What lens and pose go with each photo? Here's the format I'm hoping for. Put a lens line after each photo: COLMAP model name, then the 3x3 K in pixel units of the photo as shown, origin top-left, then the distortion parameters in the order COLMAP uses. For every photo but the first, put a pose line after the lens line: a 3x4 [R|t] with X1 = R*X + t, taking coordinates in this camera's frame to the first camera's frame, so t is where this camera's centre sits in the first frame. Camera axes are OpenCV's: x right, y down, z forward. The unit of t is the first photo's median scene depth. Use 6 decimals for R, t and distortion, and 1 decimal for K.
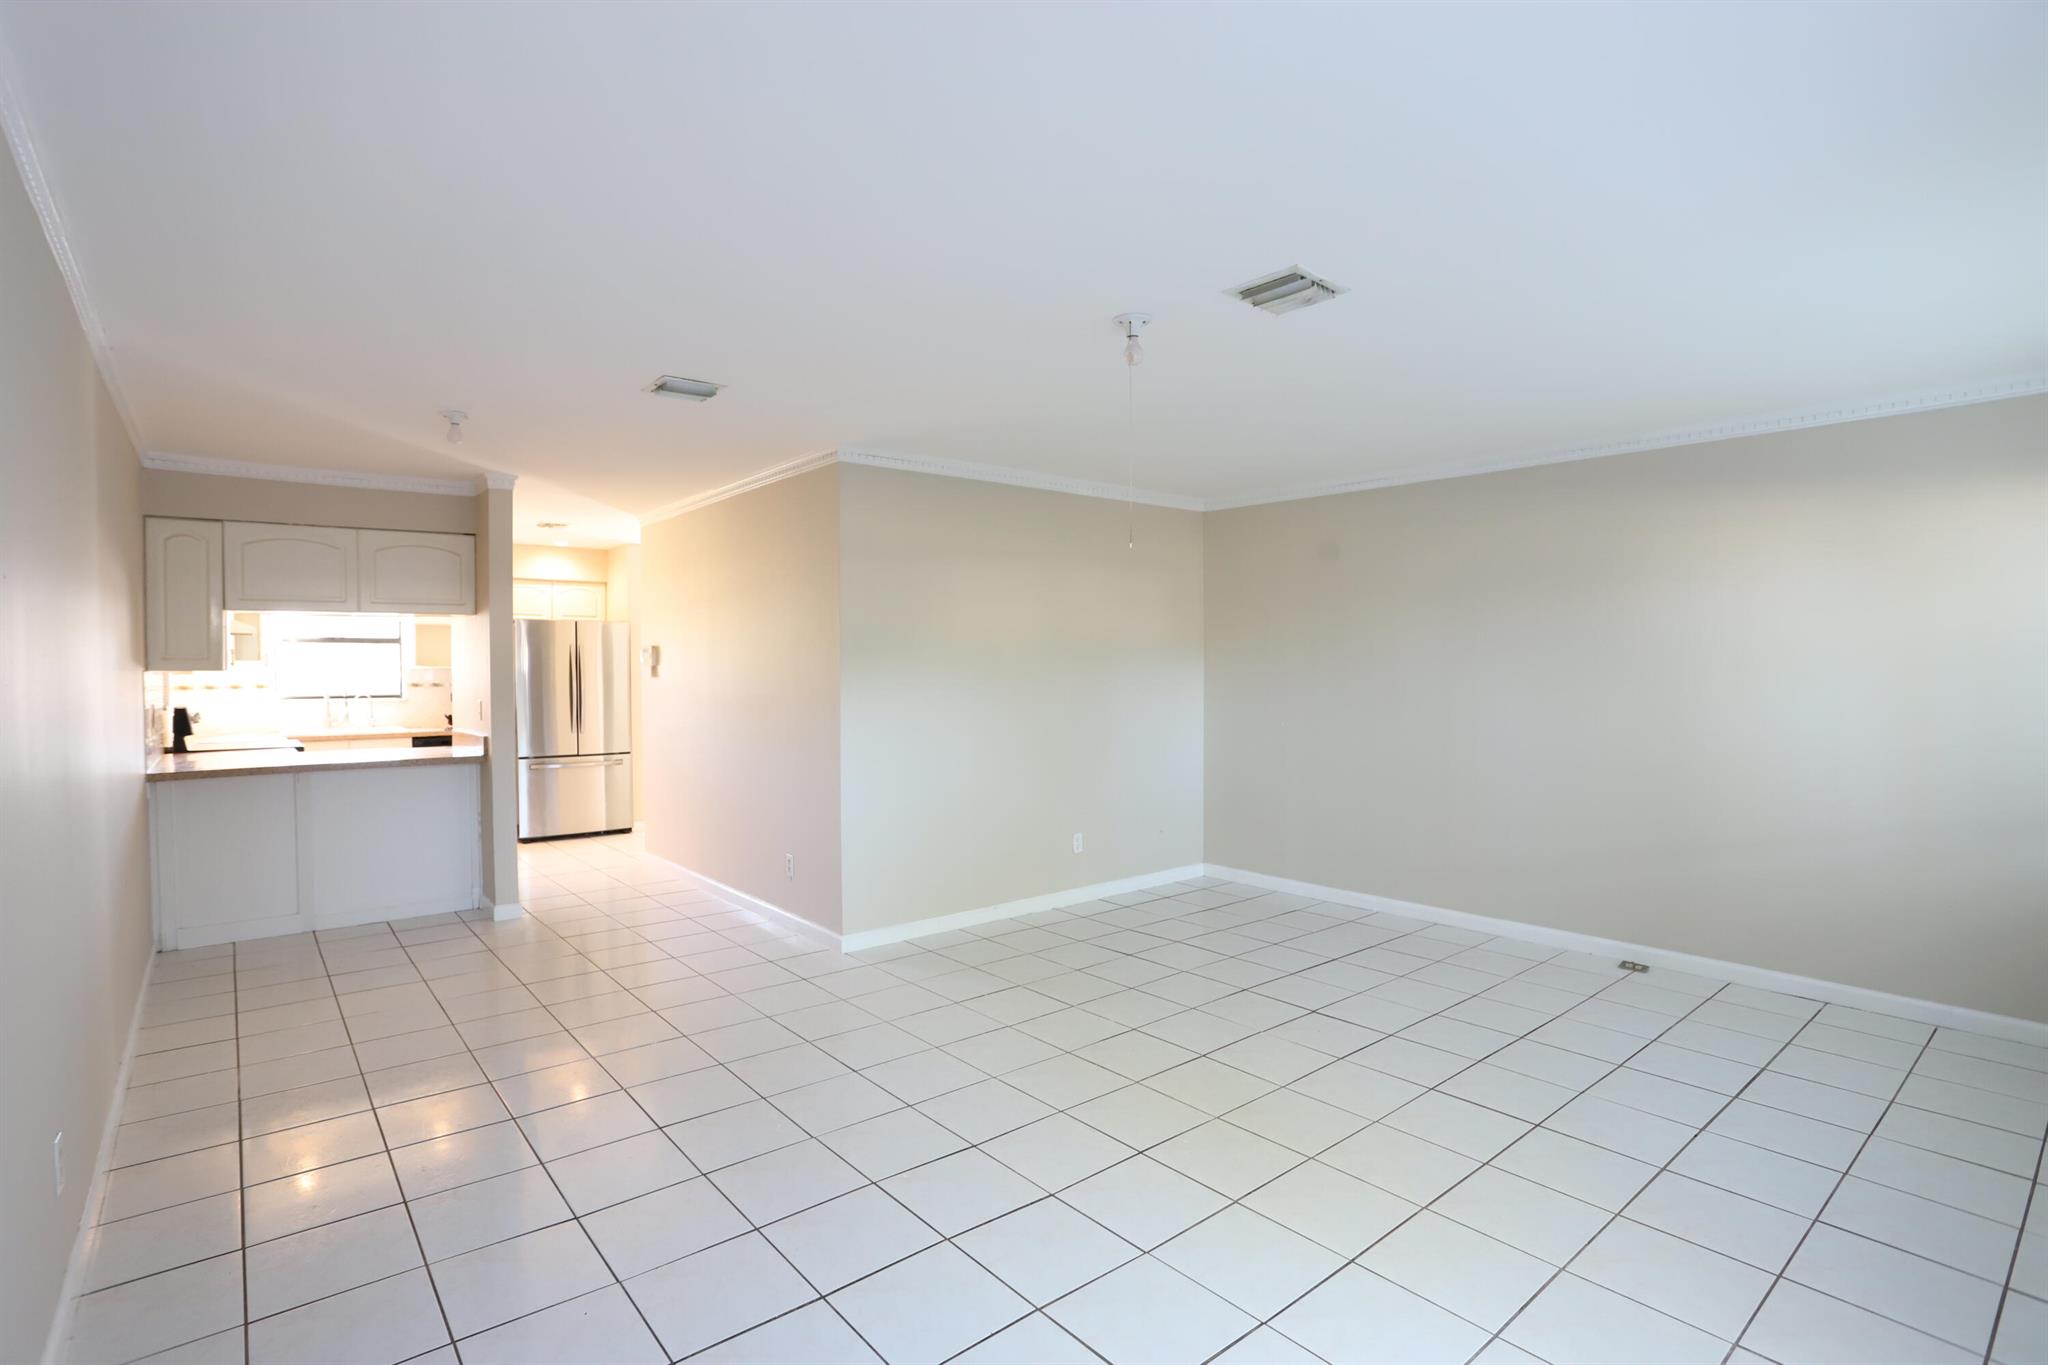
lens RADIAL K [[995.6, 0, 1024.2], [0, 995.6, 684.5], [0, 0, 1]] dist [-0.043811, -0.000017]
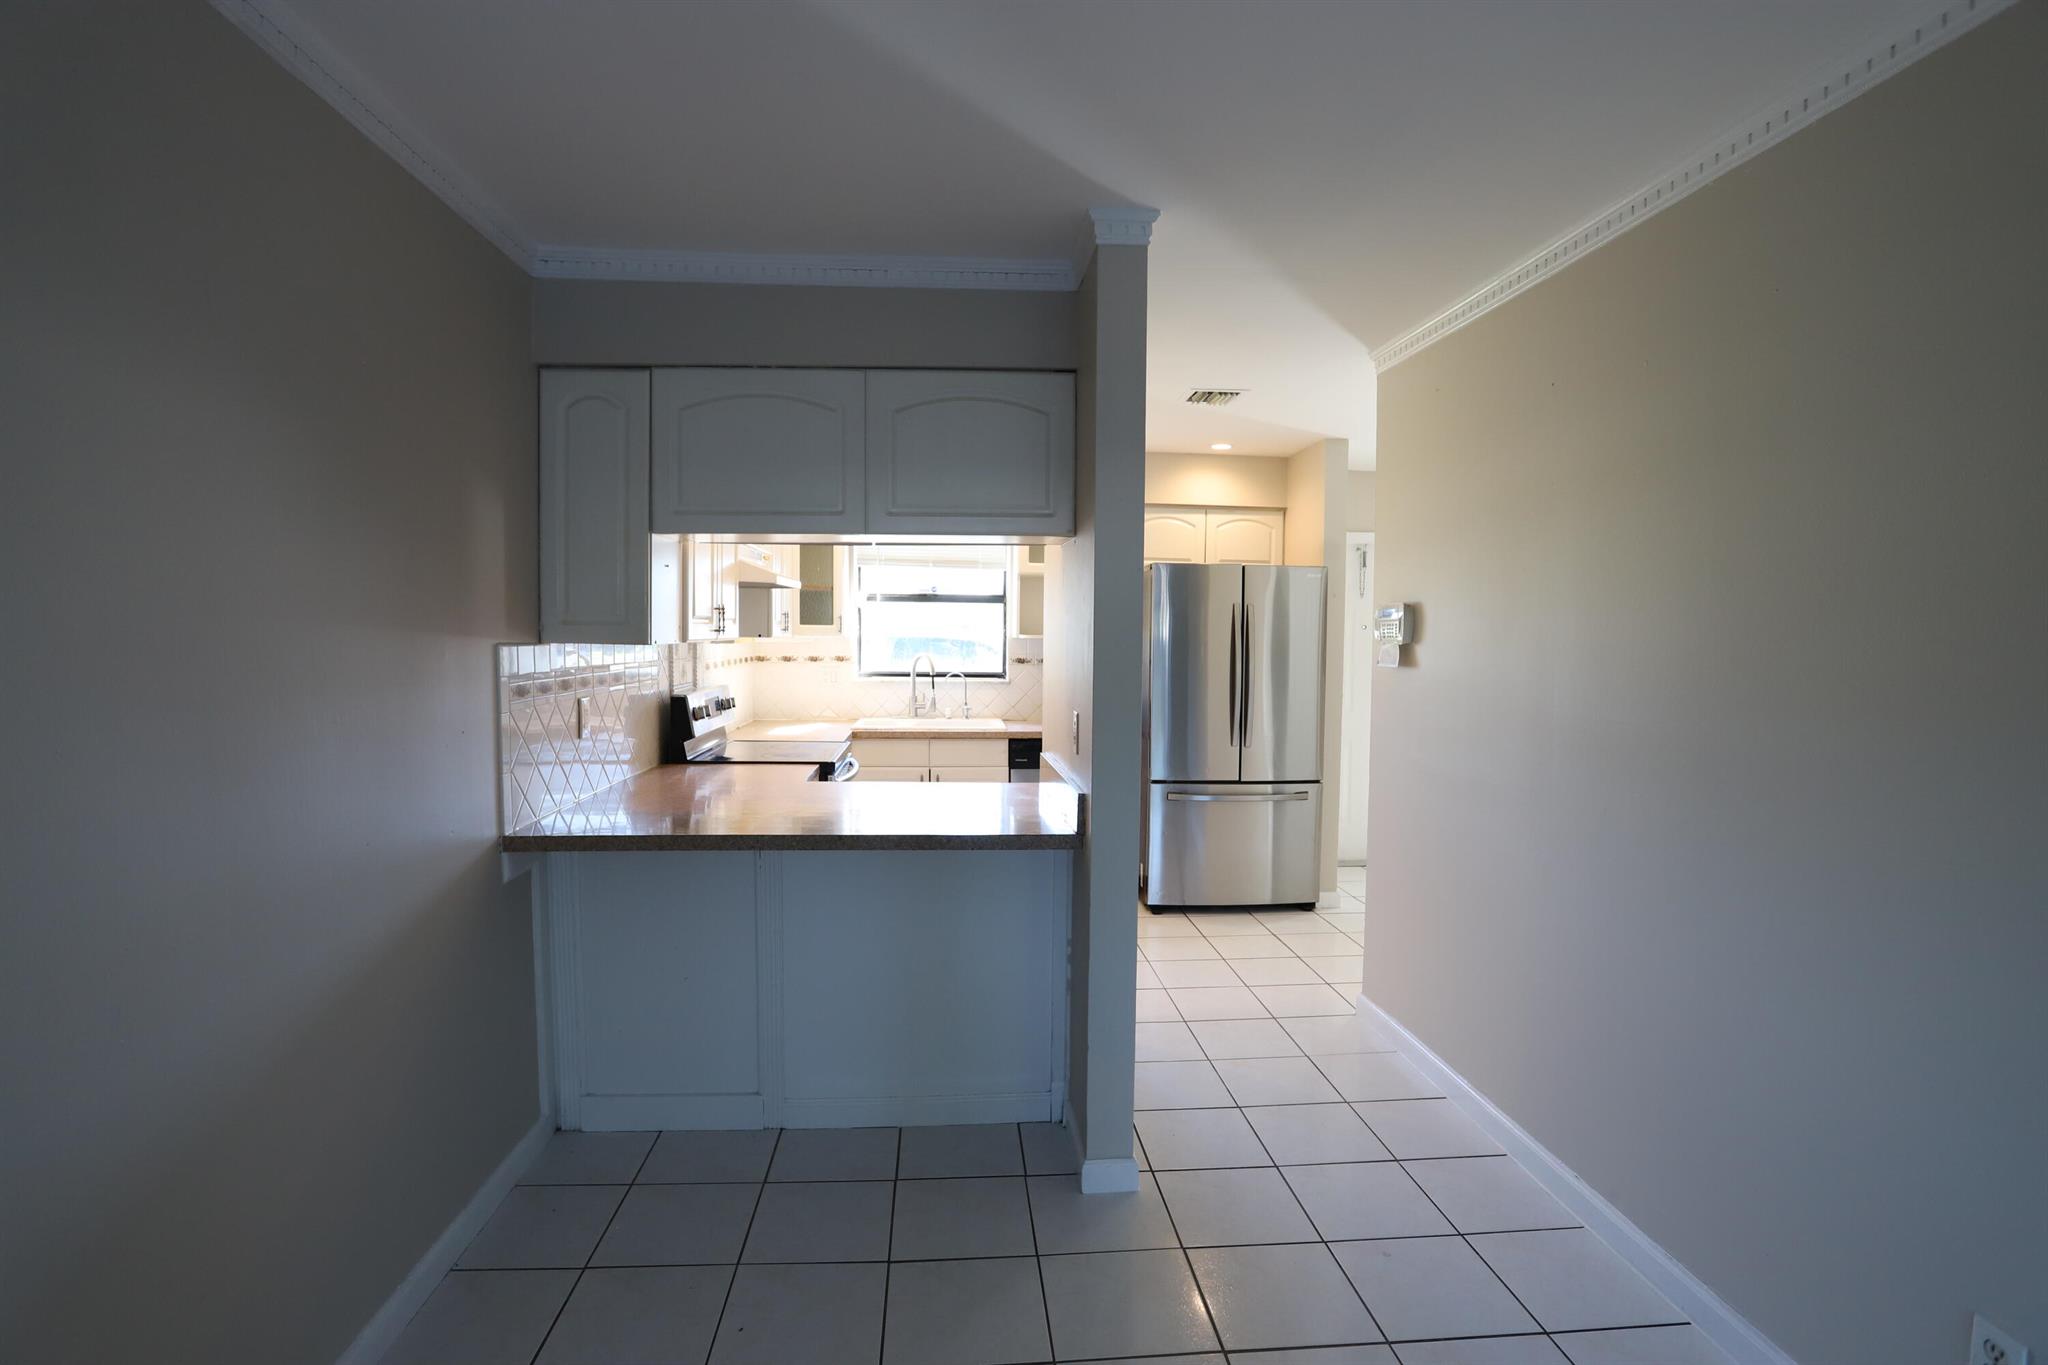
lens RADIAL K [[988.1, 0, 1022.2], [0, 988.1, 682.8], [0, 0, 1]] dist [-0.005388, -0.000134]
pose [[0.817761, 0.044000, -0.573874, -0.229713], [-0.024937, 0.998846, 0.041048, -0.014179], [0.575018, -0.019256, 0.817914, 0.454716]]
